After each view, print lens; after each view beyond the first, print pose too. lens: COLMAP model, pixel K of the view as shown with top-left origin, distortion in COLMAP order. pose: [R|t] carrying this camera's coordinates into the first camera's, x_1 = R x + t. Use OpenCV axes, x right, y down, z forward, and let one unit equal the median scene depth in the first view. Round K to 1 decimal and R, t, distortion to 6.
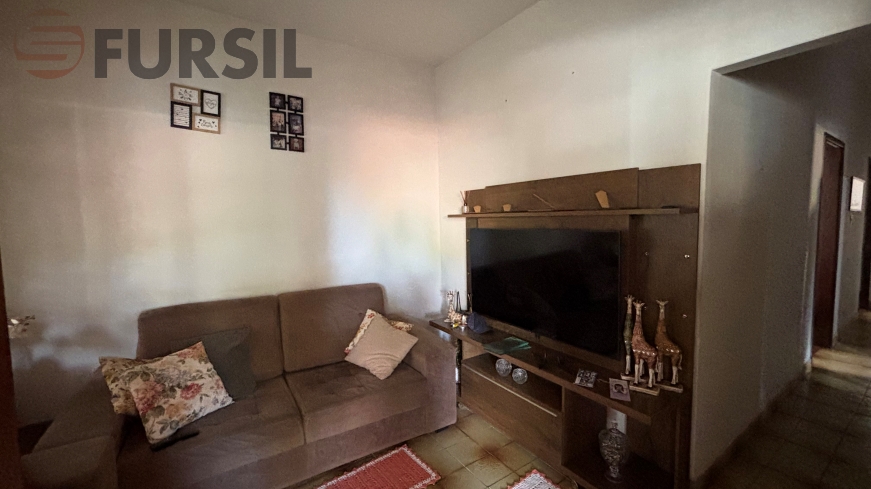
lens RADIAL K [[354.1, 0, 436.5], [0, 354.1, 245.5], [0, 0, 1]] dist [0.001877, -0.000373]
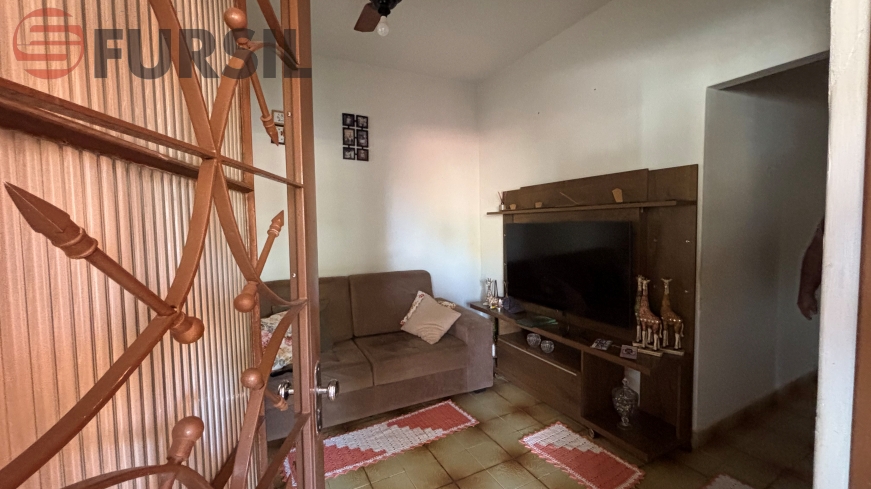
lens RADIAL K [[354.1, 0, 434.3], [0, 354.1, 244.9], [0, 0, 1]] dist [0.001877, -0.000373]
pose [[0.992841, 0.008889, -0.119116, -0.001233], [-0.011063, 0.999784, -0.017603, 0.056308], [0.118934, 0.018795, 0.992724, -0.225267]]
